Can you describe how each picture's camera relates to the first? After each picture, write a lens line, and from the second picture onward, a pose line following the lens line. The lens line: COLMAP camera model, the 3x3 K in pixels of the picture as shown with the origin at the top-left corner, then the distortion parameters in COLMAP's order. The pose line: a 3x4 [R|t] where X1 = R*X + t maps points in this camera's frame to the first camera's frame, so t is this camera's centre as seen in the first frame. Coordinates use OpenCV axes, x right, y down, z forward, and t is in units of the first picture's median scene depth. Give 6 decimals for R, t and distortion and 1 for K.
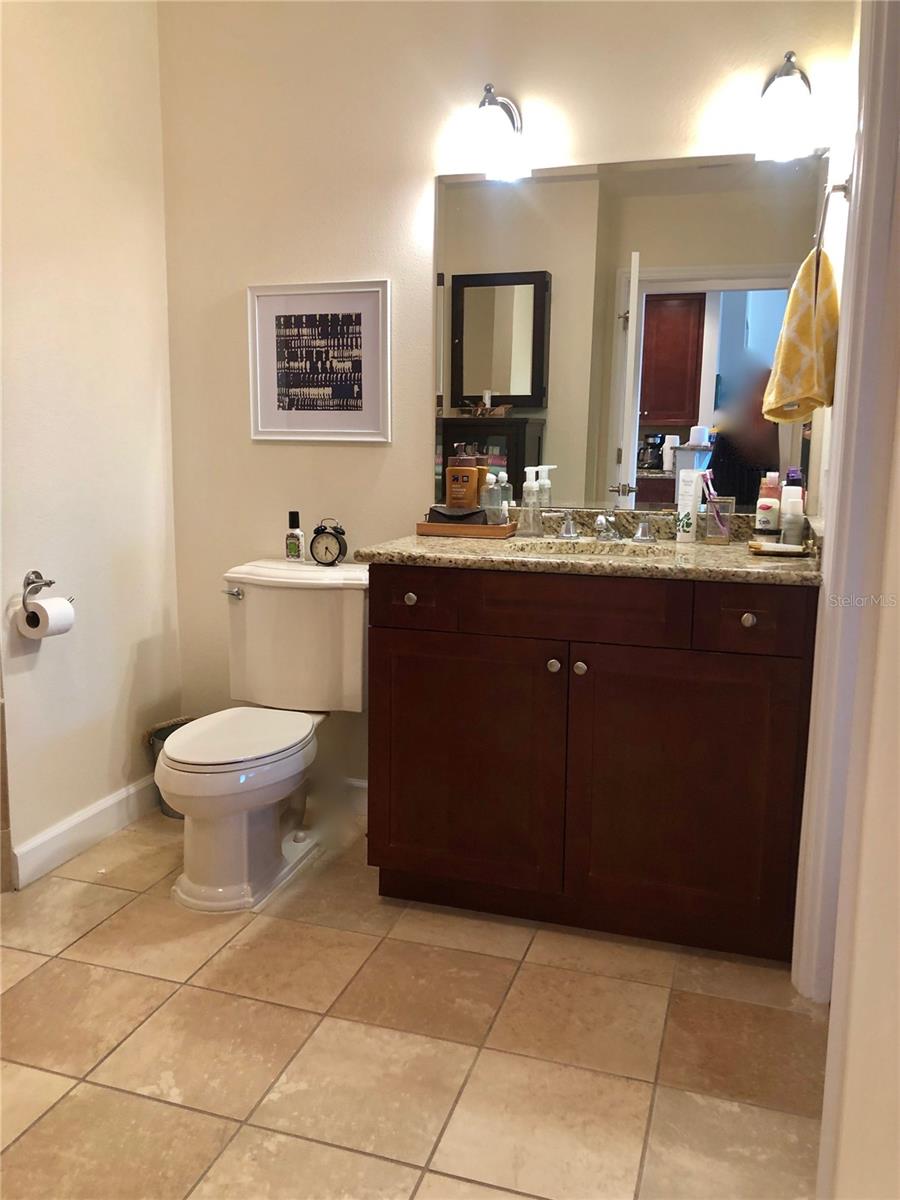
lens RADIAL K [[998.5, 0, 450.0], [0, 998.5, 600.0], [0, 0, 1]] dist [0.053157, -0.010663]
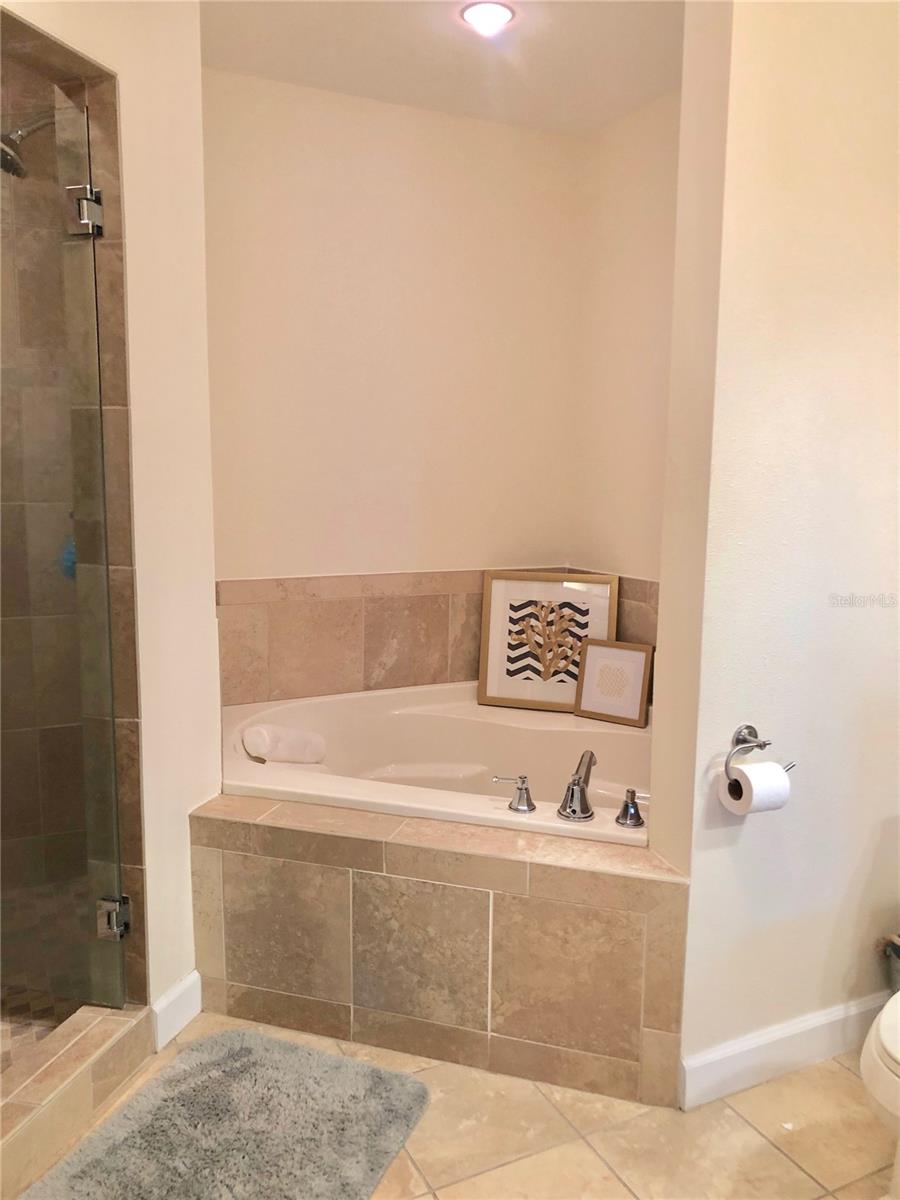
lens RADIAL K [[1003.4, 0, 450.0], [0, 1003.4, 600.0], [0, 0, 1]] dist [0.027347, -0.002489]
pose [[0.701877, 0.104200, -0.704636, -0.027576], [-0.116958, 0.992675, 0.030295, -0.124987], [0.702631, 0.061150, 0.708922, 0.266065]]
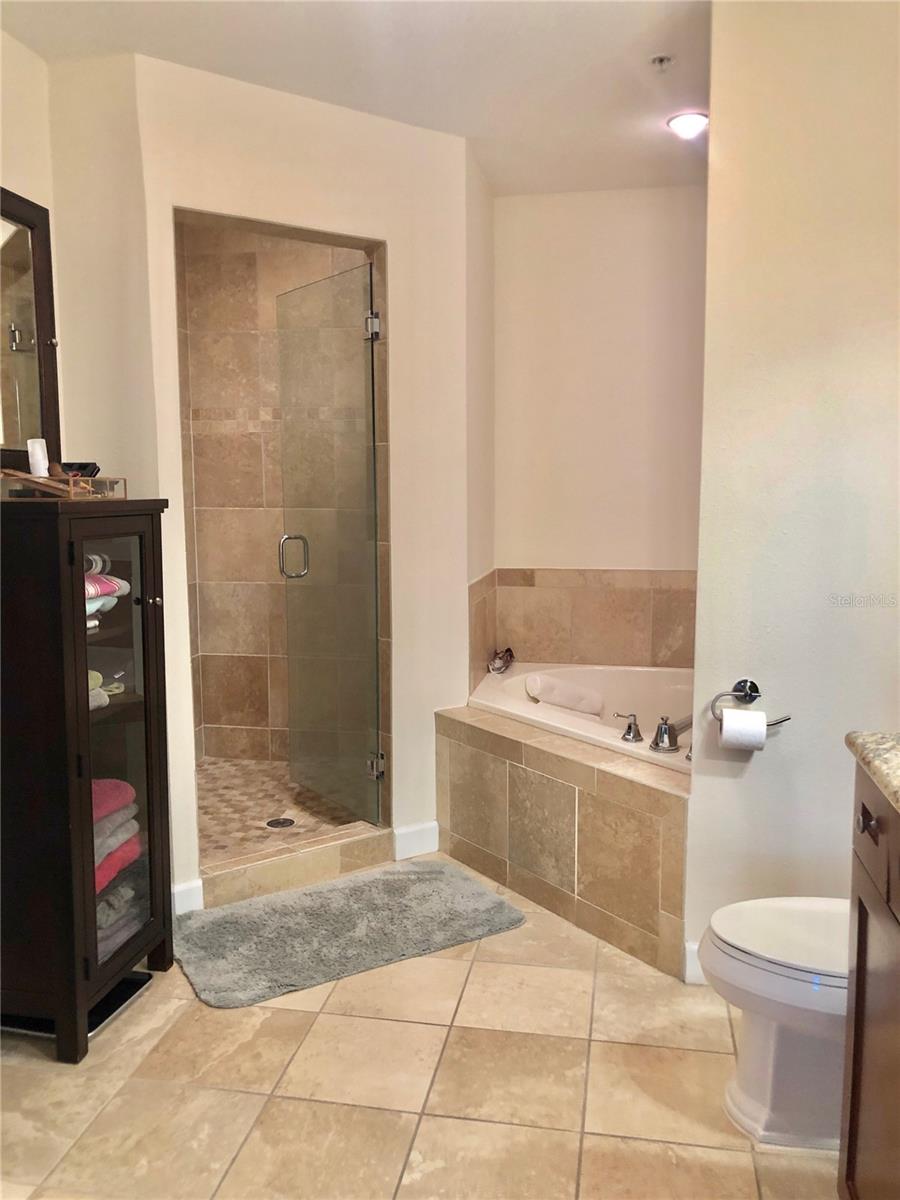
lens RADIAL K [[998.5, 0, 450.0], [0, 998.5, 600.0], [0, 0, 1]] dist [0.053157, -0.010663]
pose [[0.126601, 0.105902, -0.986284, 0.512160], [-0.155558, 0.984102, 0.085700, -0.145854], [0.979680, 0.142575, 0.141062, 0.572315]]
